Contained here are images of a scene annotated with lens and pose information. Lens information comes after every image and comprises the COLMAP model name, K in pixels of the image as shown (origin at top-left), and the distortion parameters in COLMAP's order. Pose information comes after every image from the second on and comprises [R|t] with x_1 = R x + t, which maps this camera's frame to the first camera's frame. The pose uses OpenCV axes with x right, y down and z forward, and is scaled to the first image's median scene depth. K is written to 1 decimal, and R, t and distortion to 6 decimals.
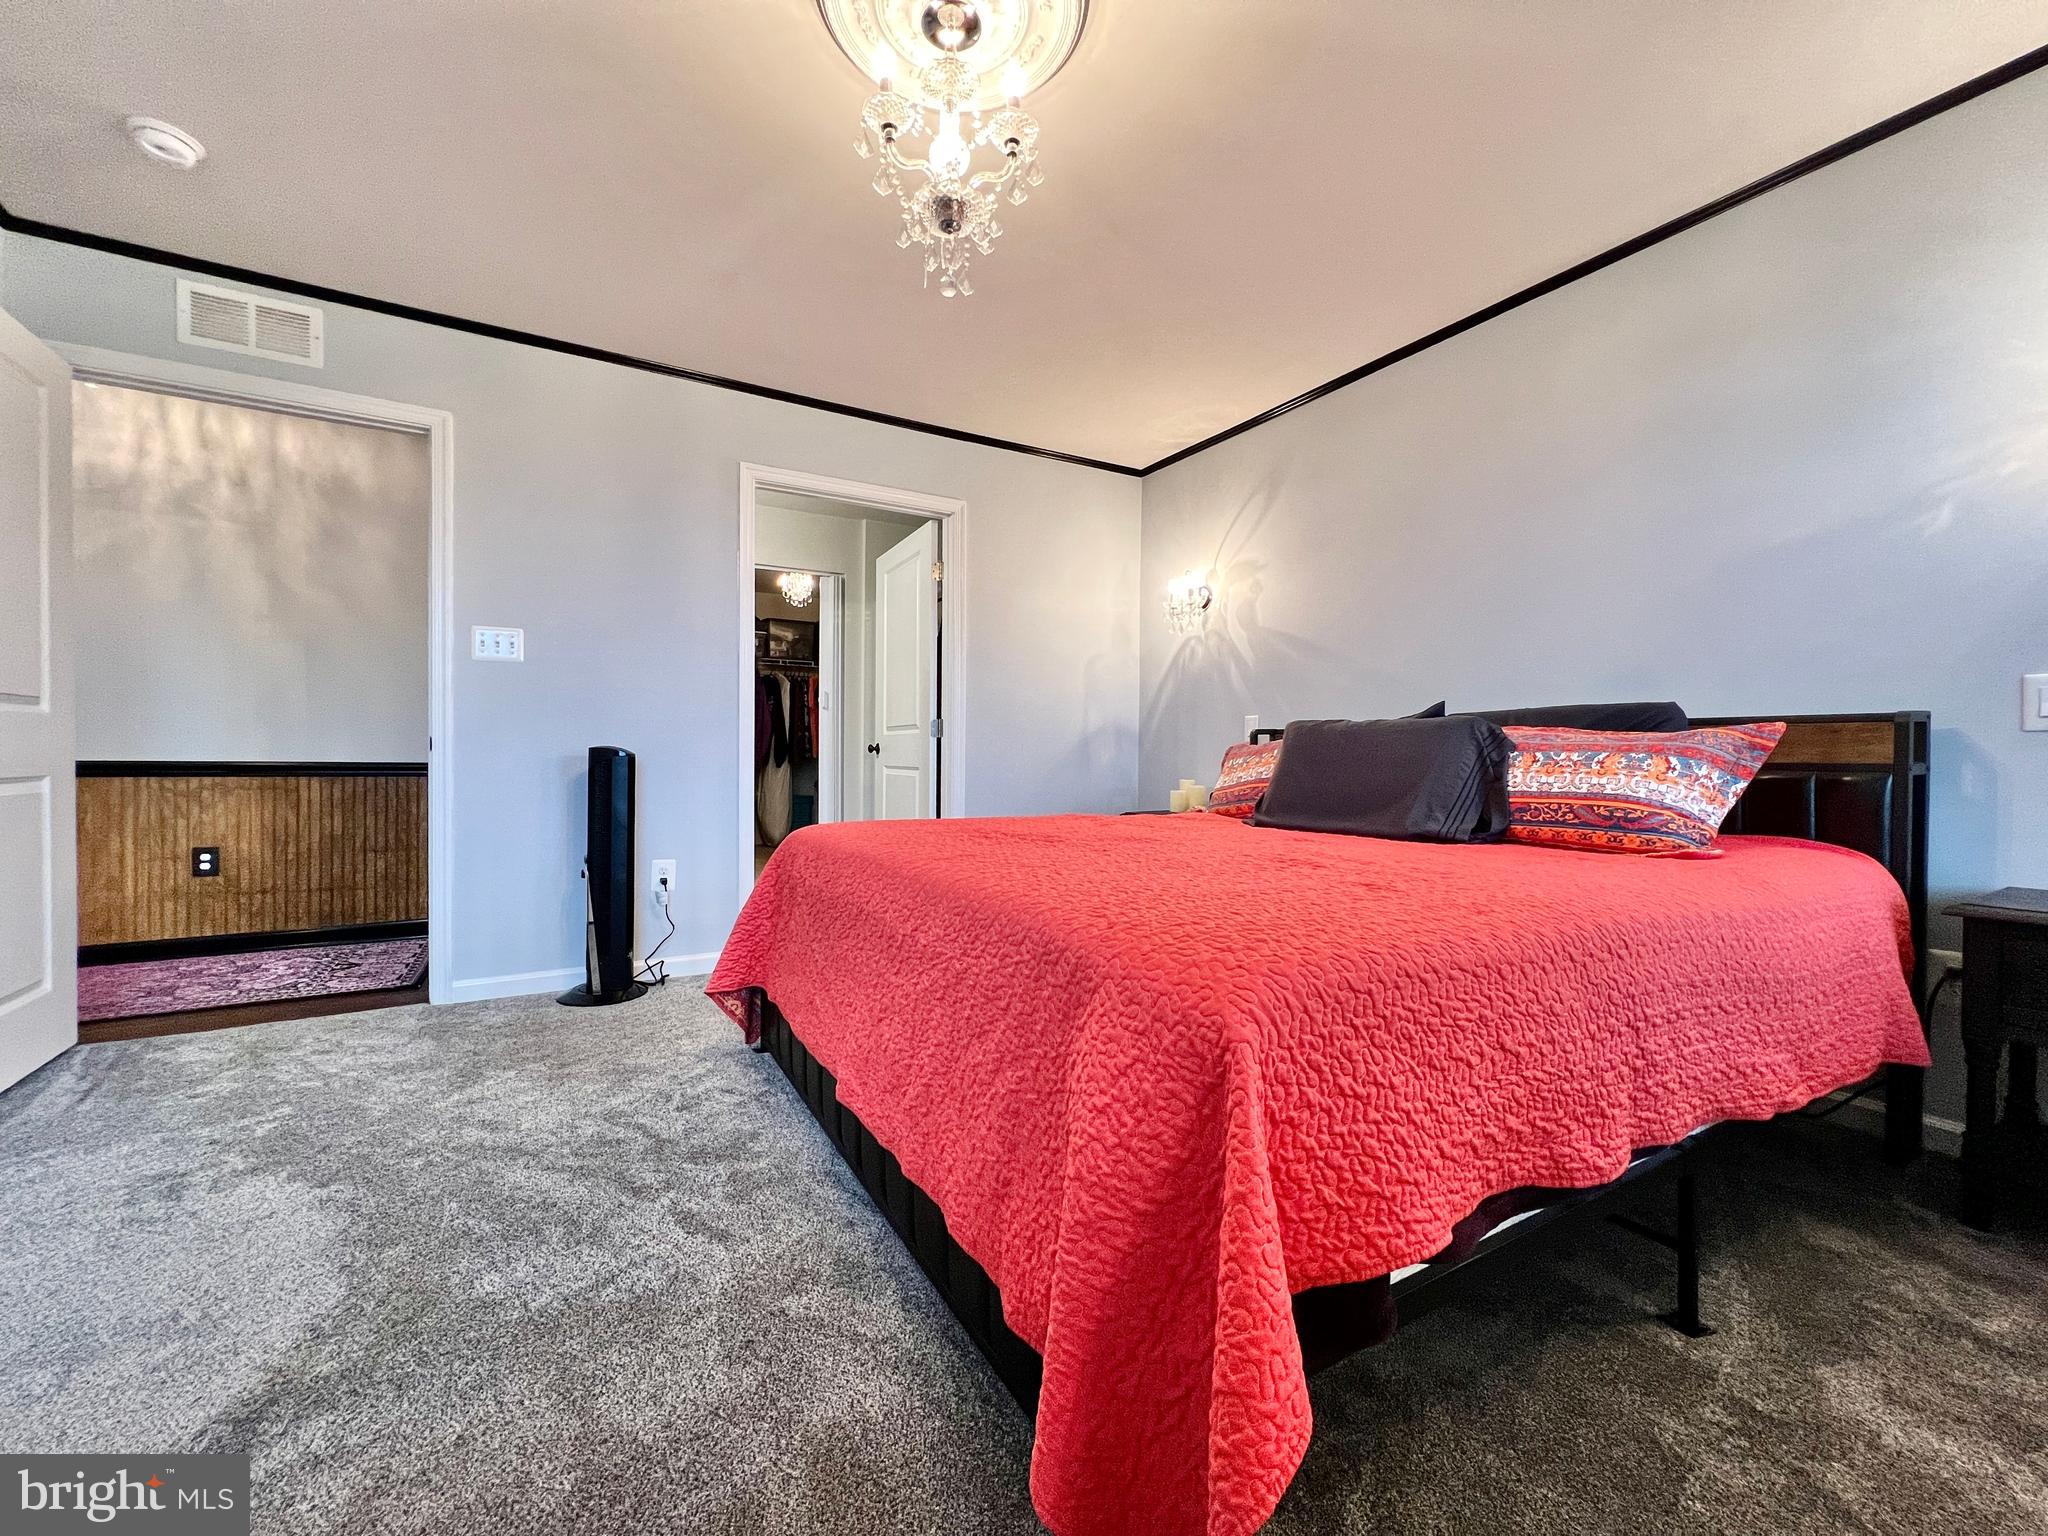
lens RADIAL K [[822.4, 0, 1032.7], [0, 822.4, 752.7], [0, 0, 1]] dist [0.005454, -0.000157]
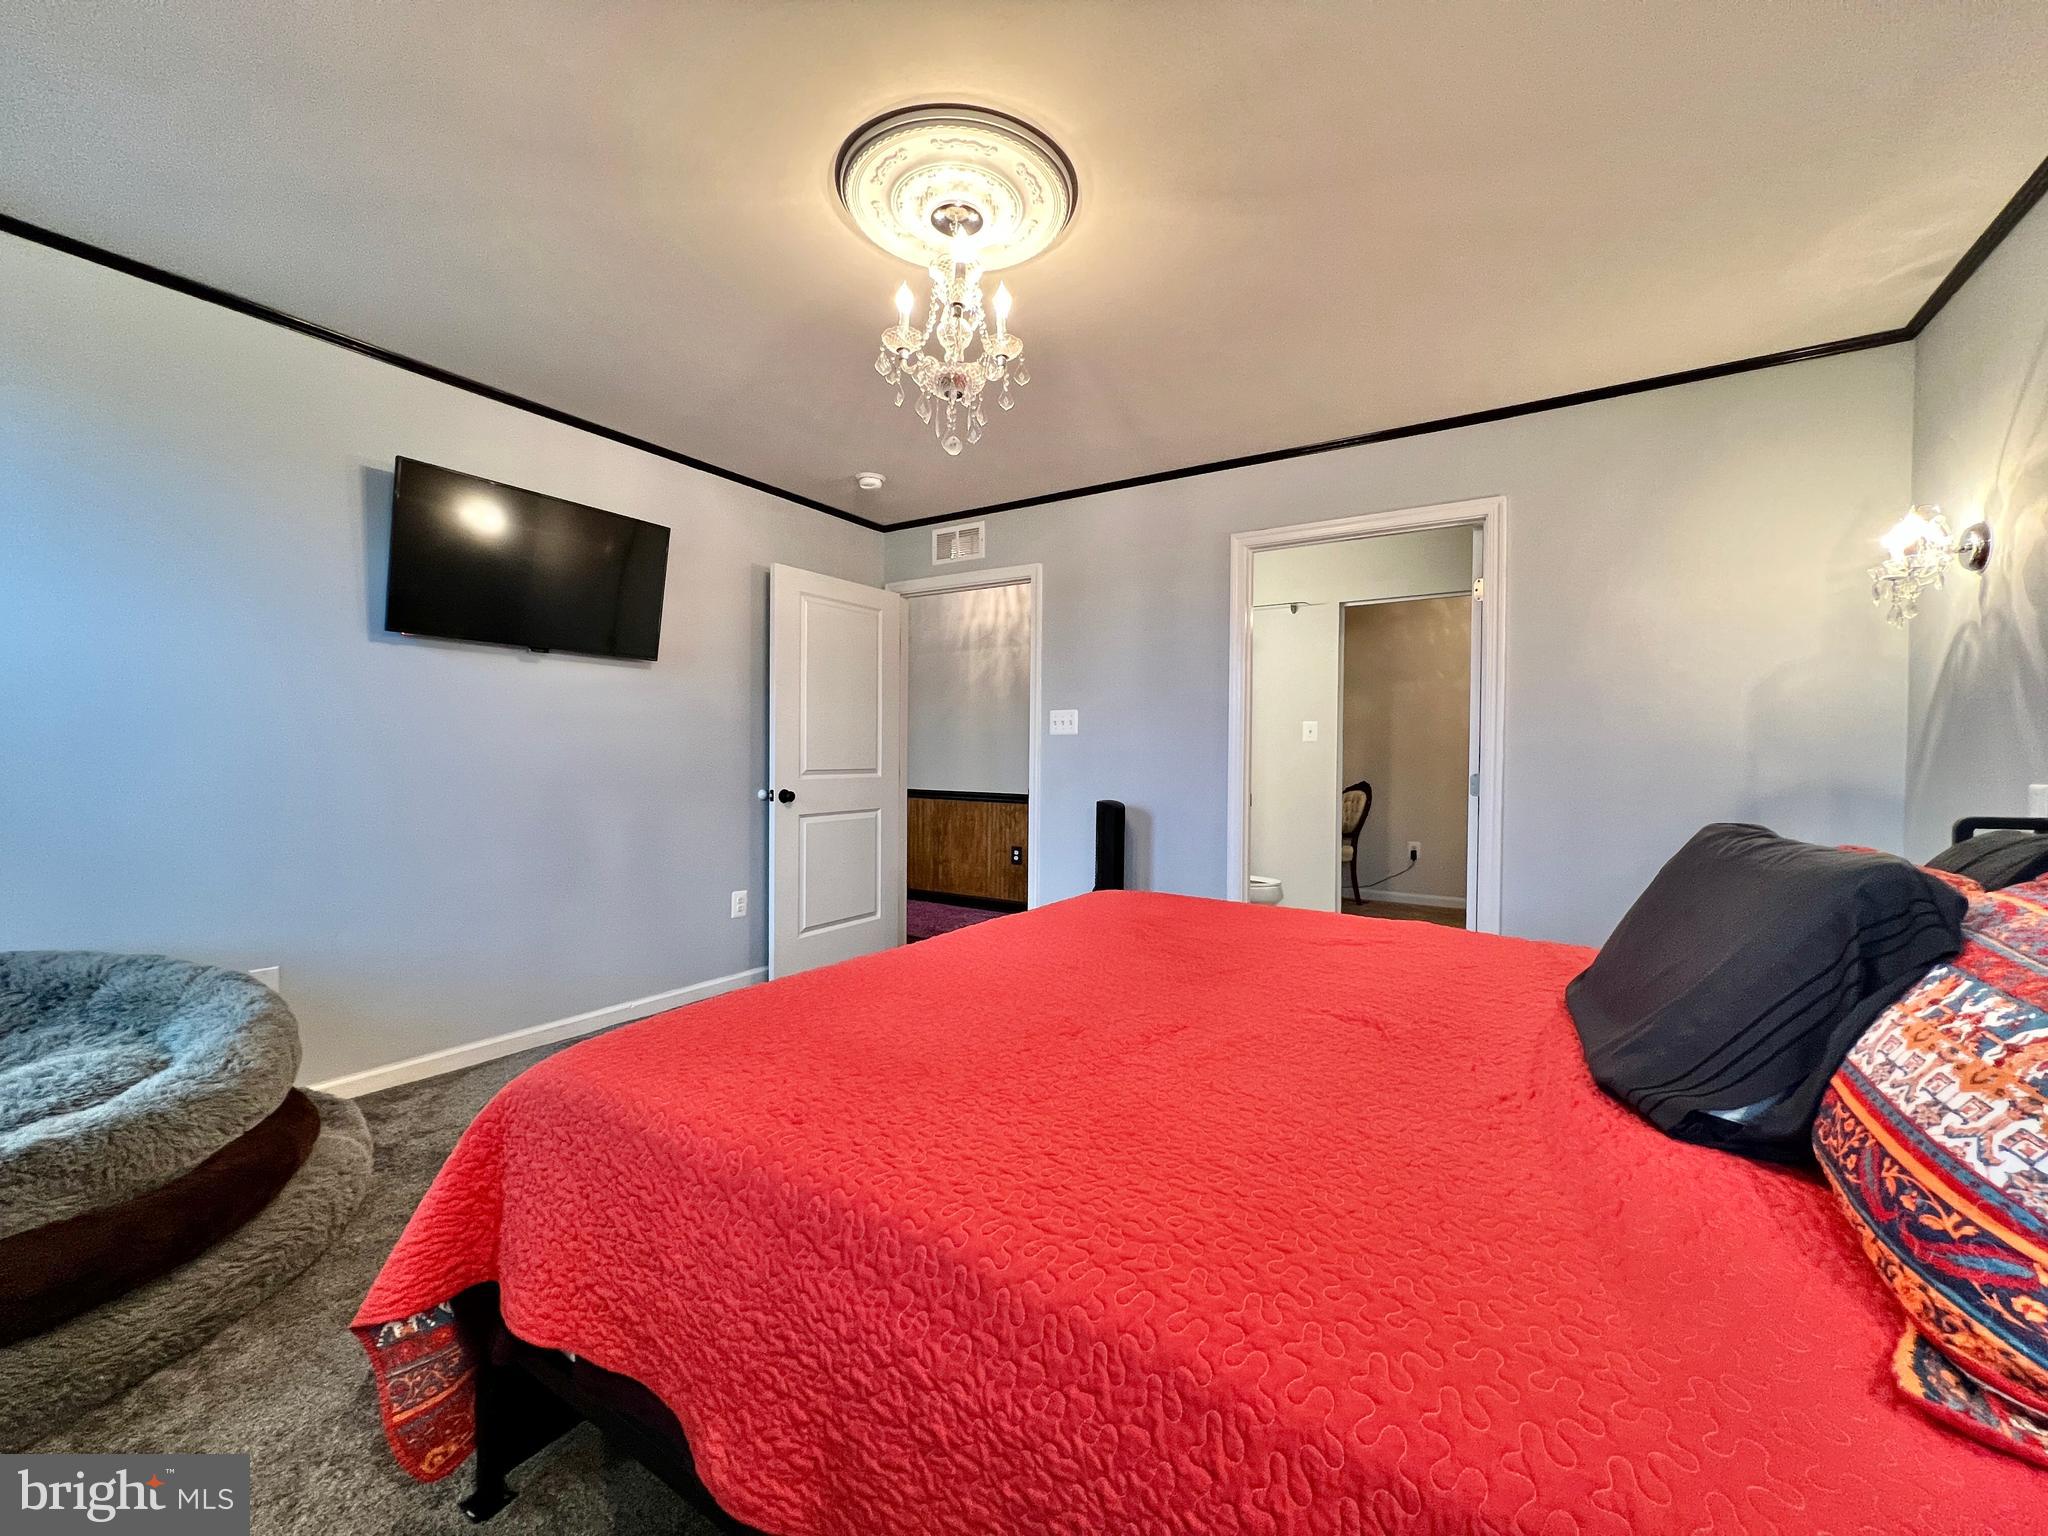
lens RADIAL K [[822.4, 0, 1016.5], [0, 822.4, 761.6], [0, 0, 1]] dist [0.005454, -0.000157]
pose [[0.451451, 0.006030, -0.892275, 0.460551], [-0.004987, 0.999979, 0.004235, -0.061710], [0.892282, 0.002538, 0.451472, 0.267674]]
